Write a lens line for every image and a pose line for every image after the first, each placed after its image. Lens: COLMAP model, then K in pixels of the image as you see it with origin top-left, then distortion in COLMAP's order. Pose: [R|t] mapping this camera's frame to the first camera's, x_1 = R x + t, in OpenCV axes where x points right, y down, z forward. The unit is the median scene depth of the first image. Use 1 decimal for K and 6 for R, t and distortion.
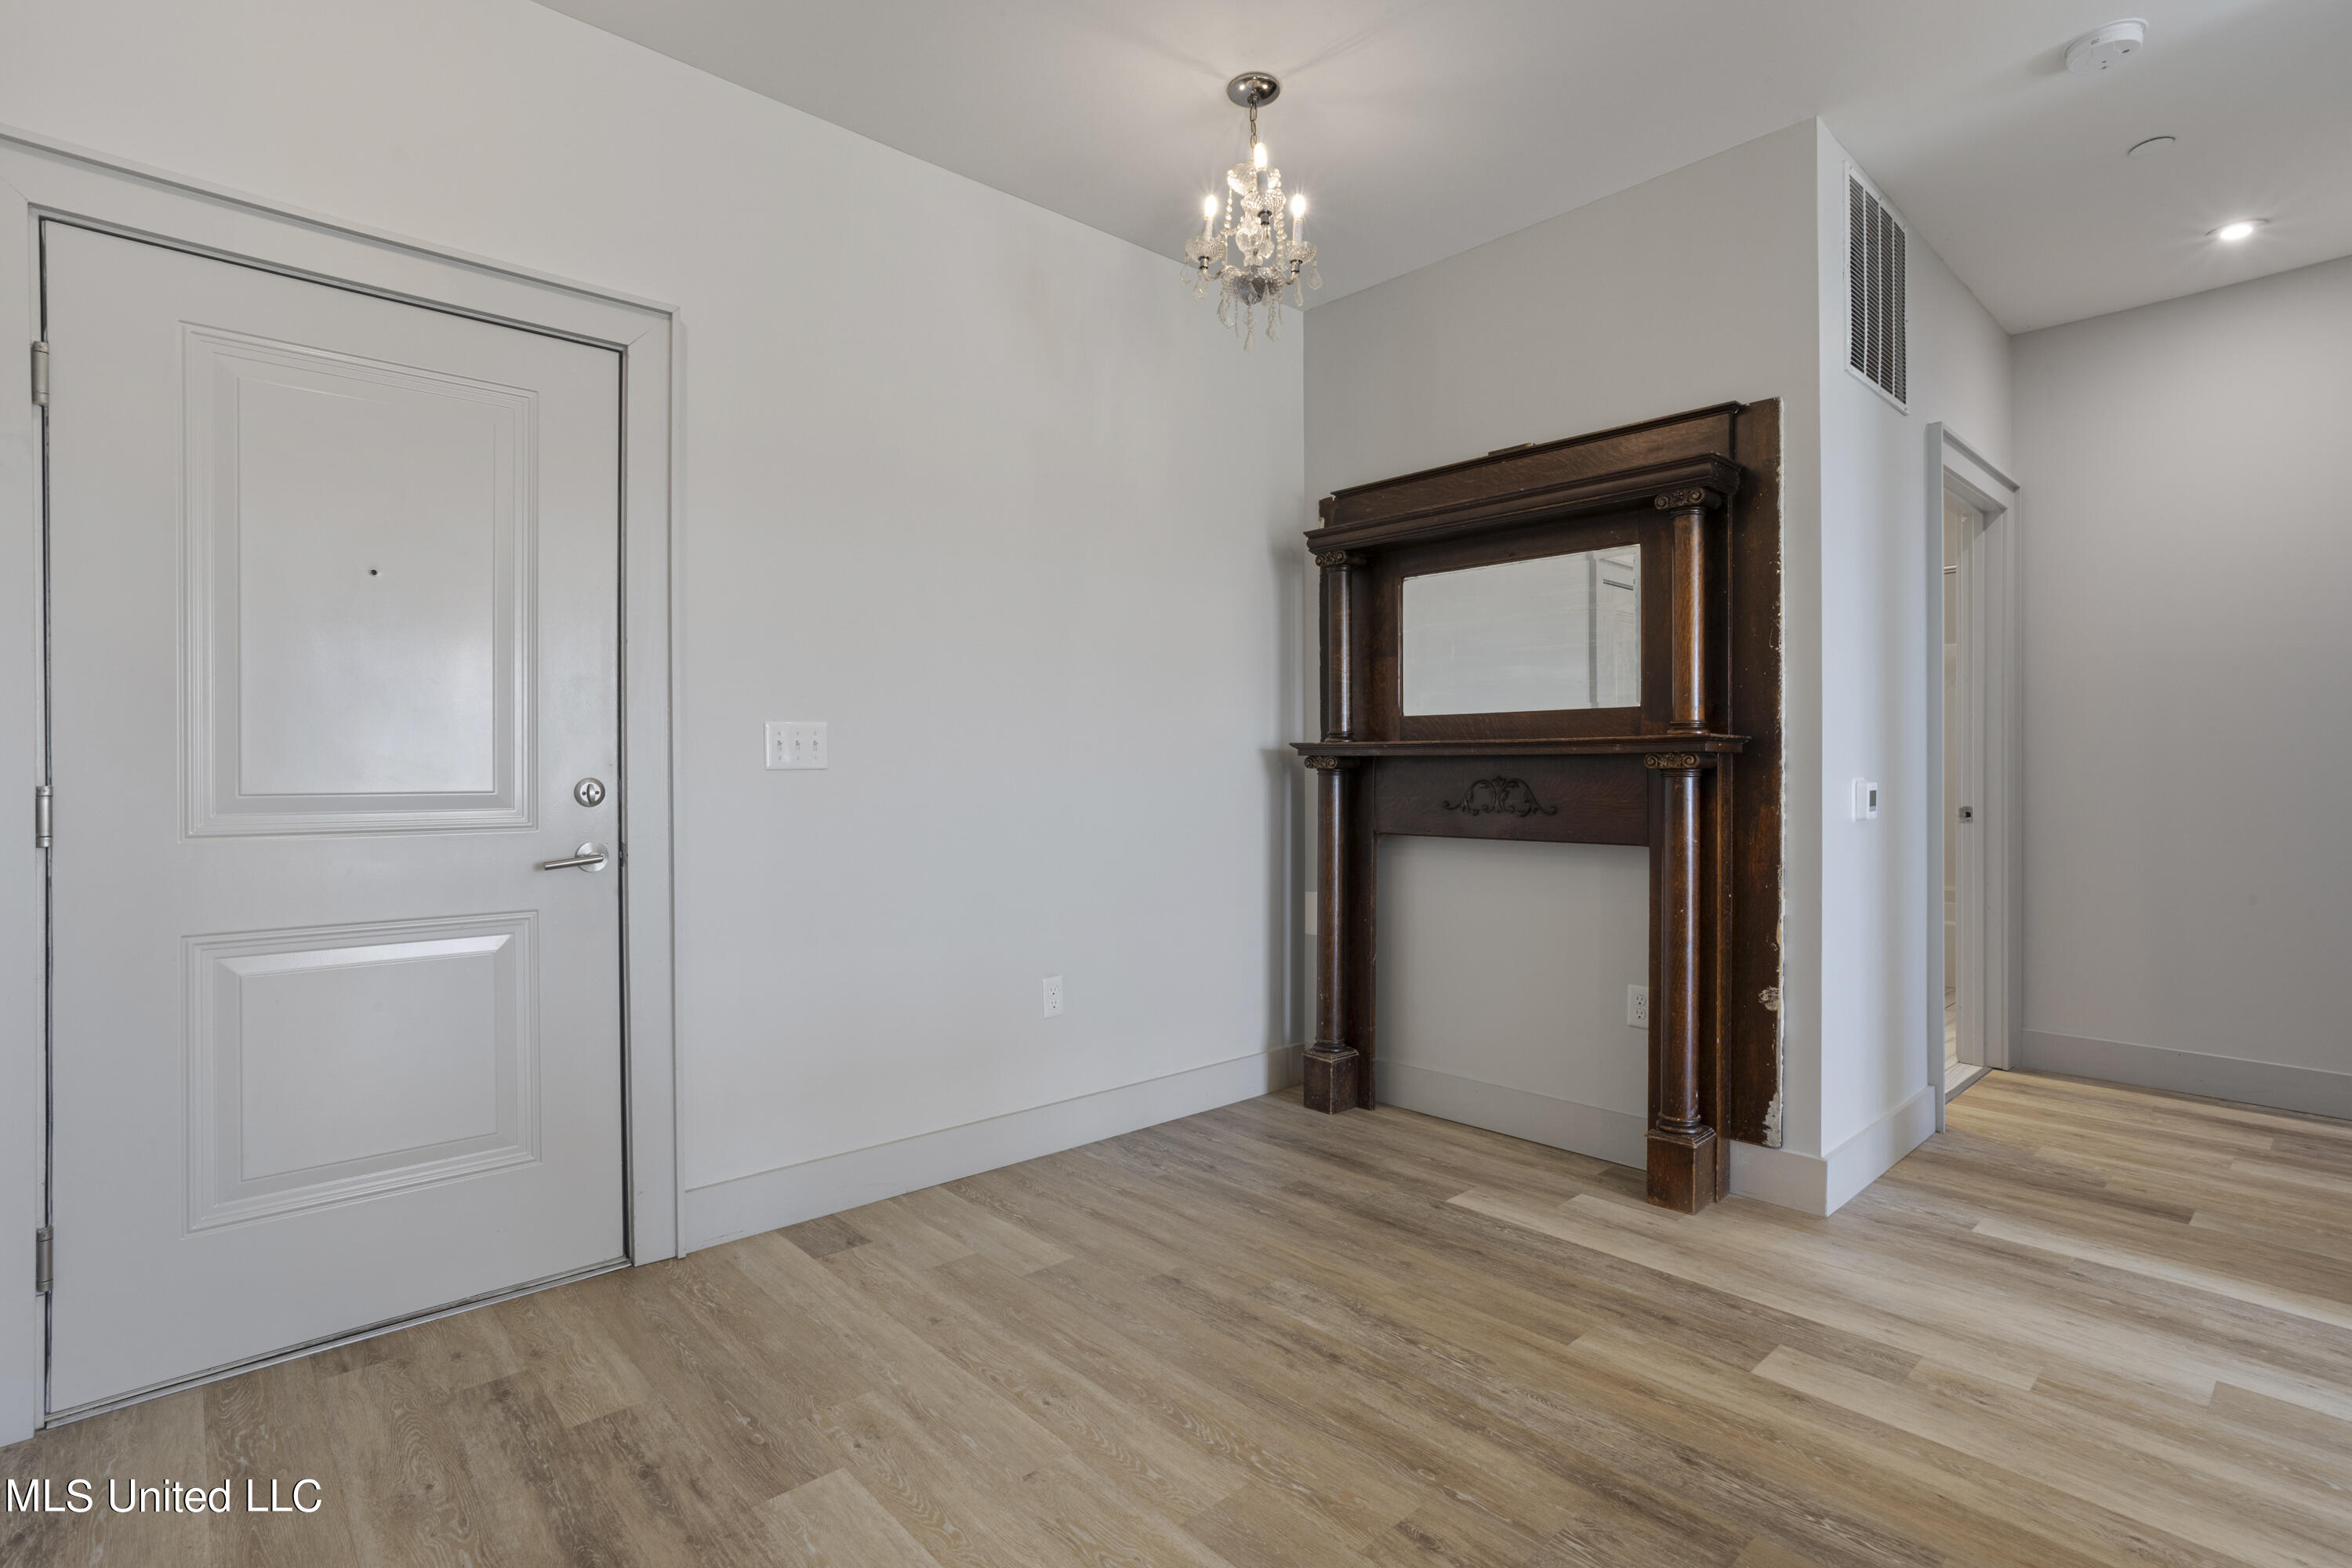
lens RADIAL K [[1131.4, 0, 1168.3], [0, 1131.4, 773.9], [0, 0, 1]] dist [-0.058700, 0.033774]
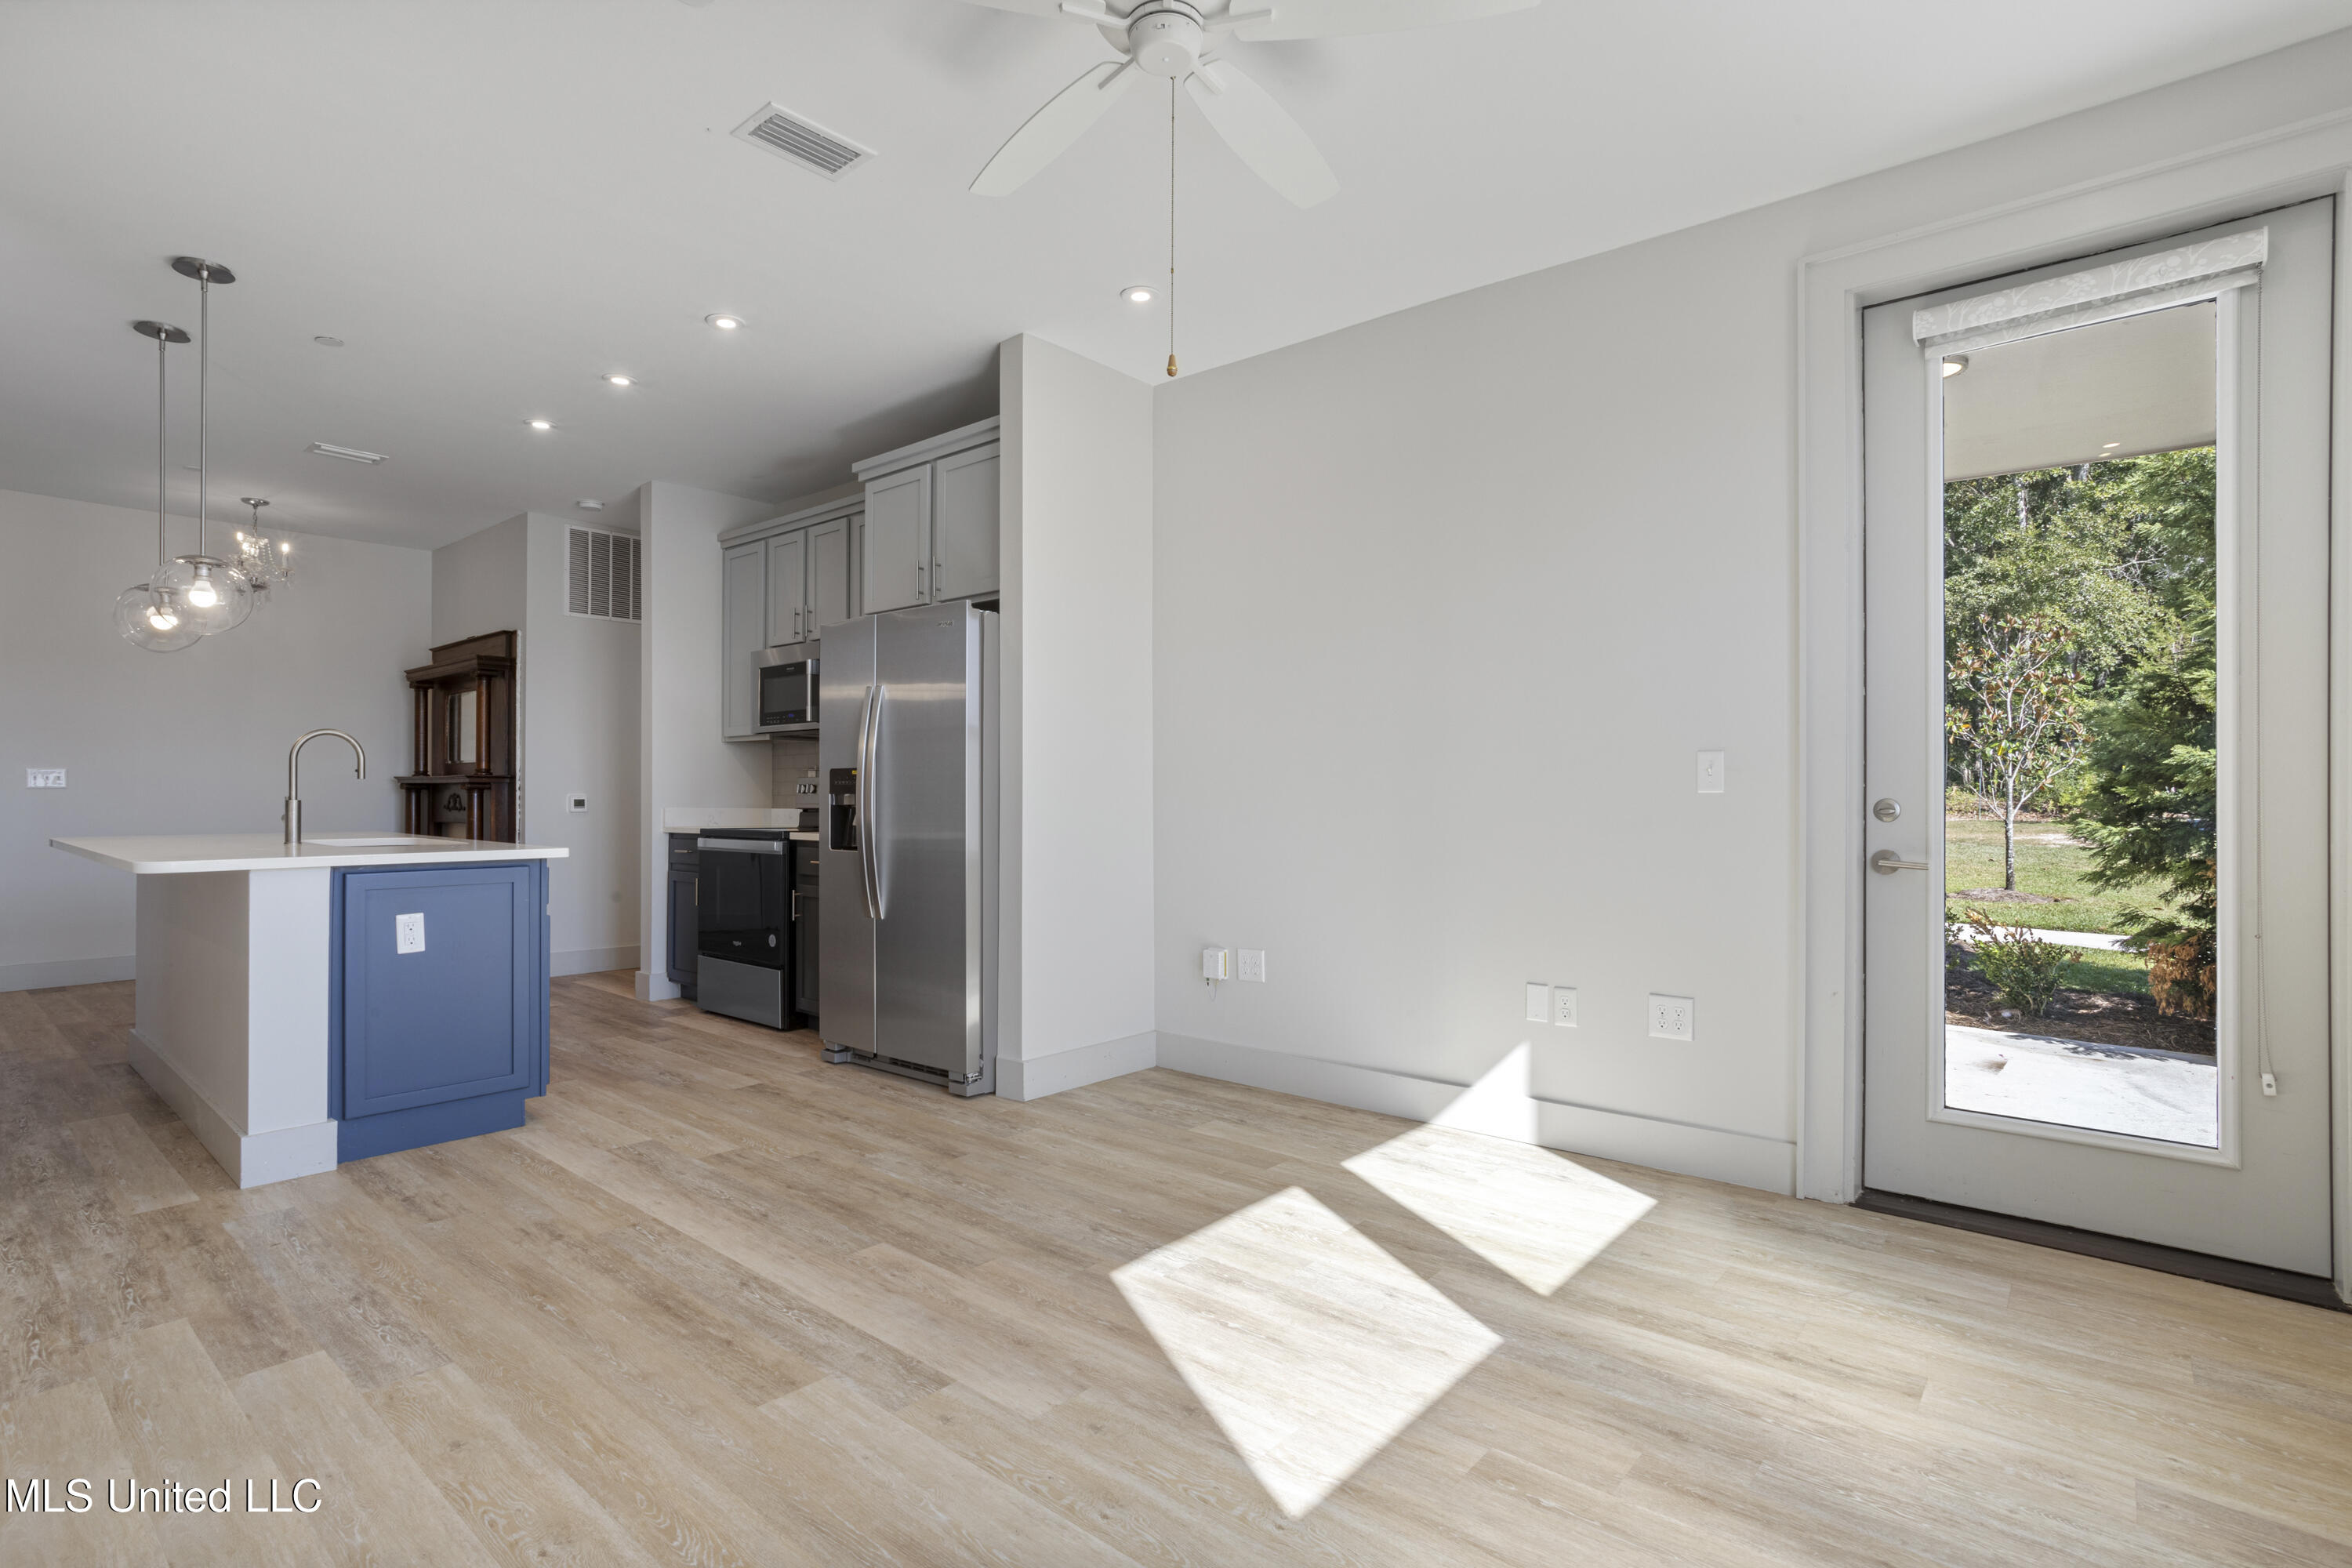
lens RADIAL K [[1136.0, 0, 1169.1], [0, 1136.0, 787.3], [0, 0, 1]] dist [-0.054396, 0.032543]
pose [[0.991337, 0.003308, 0.131304, 1.804134], [-0.002176, 0.999959, -0.008763, 0.008955], [-0.131327, 0.008401, 0.991303, -1.692676]]
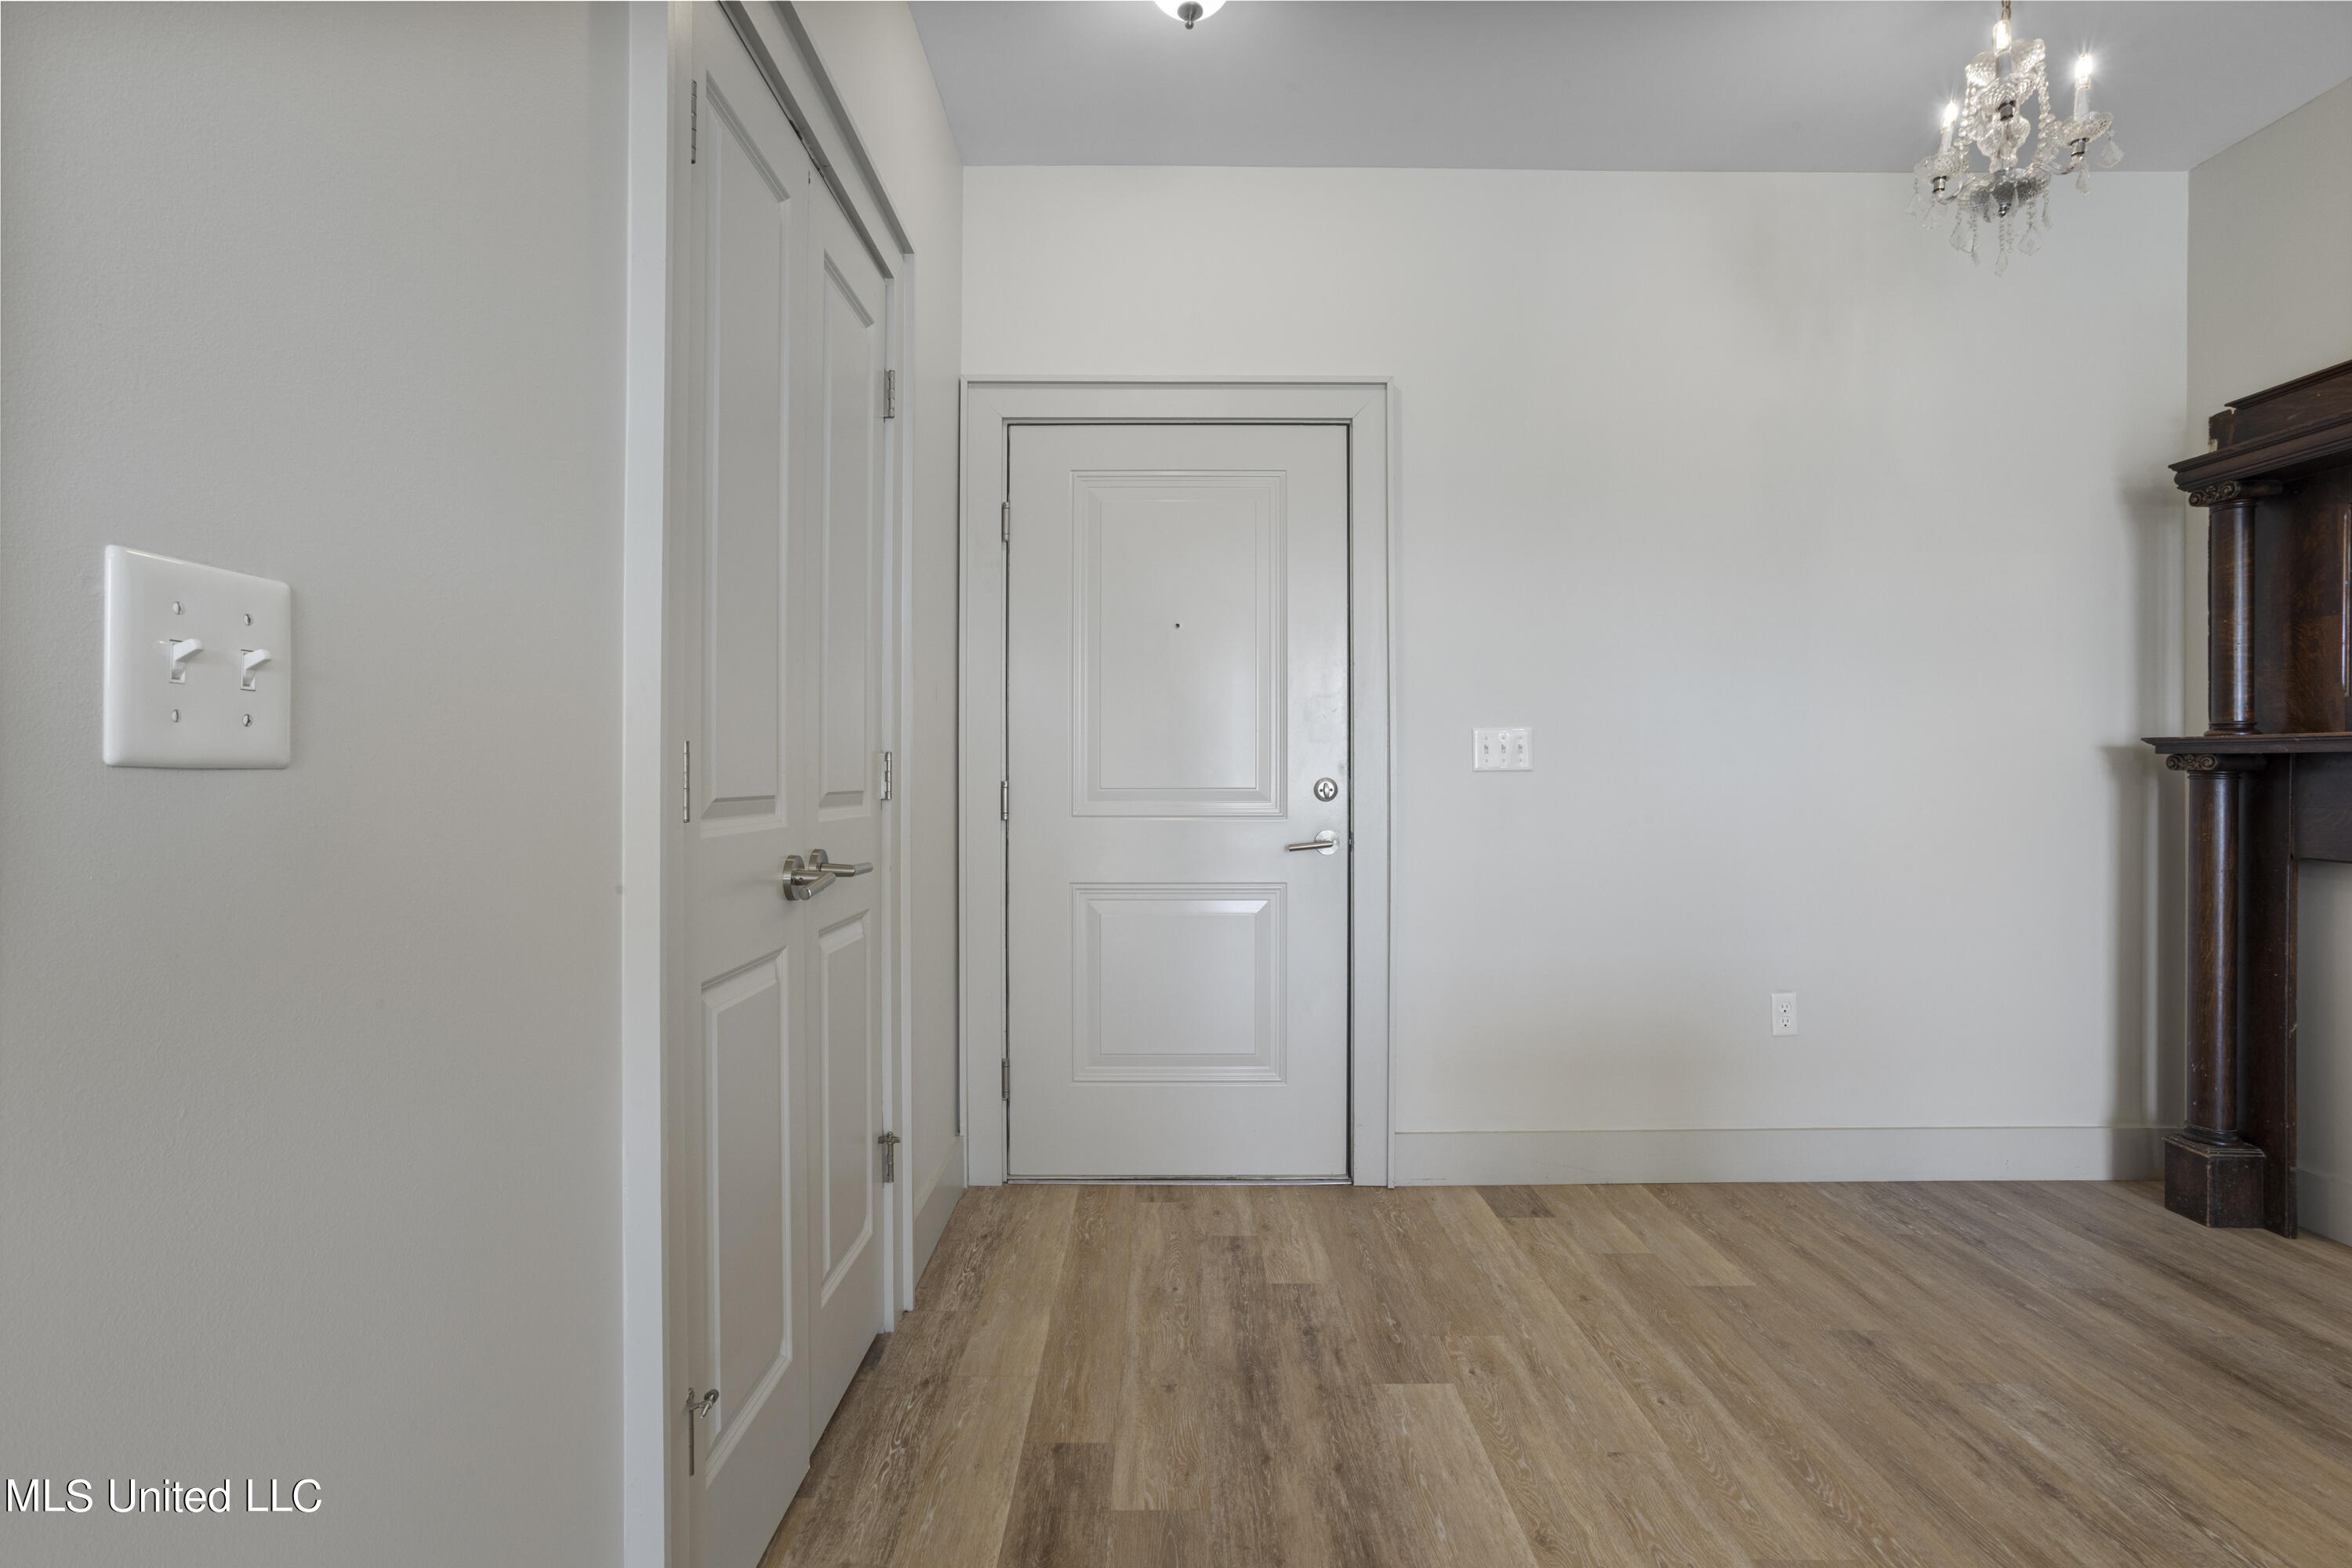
lens RADIAL K [[1121.9, 0, 1164.2], [0, 1121.9, 777.8], [0, 0, 1]] dist [-0.051381, 0.026937]
pose [[0.739231, 0.004807, -0.673435, 0.175718], [-0.002726, 0.999988, 0.004145, -0.001330], [0.673446, -0.001228, 0.739235, -0.028373]]
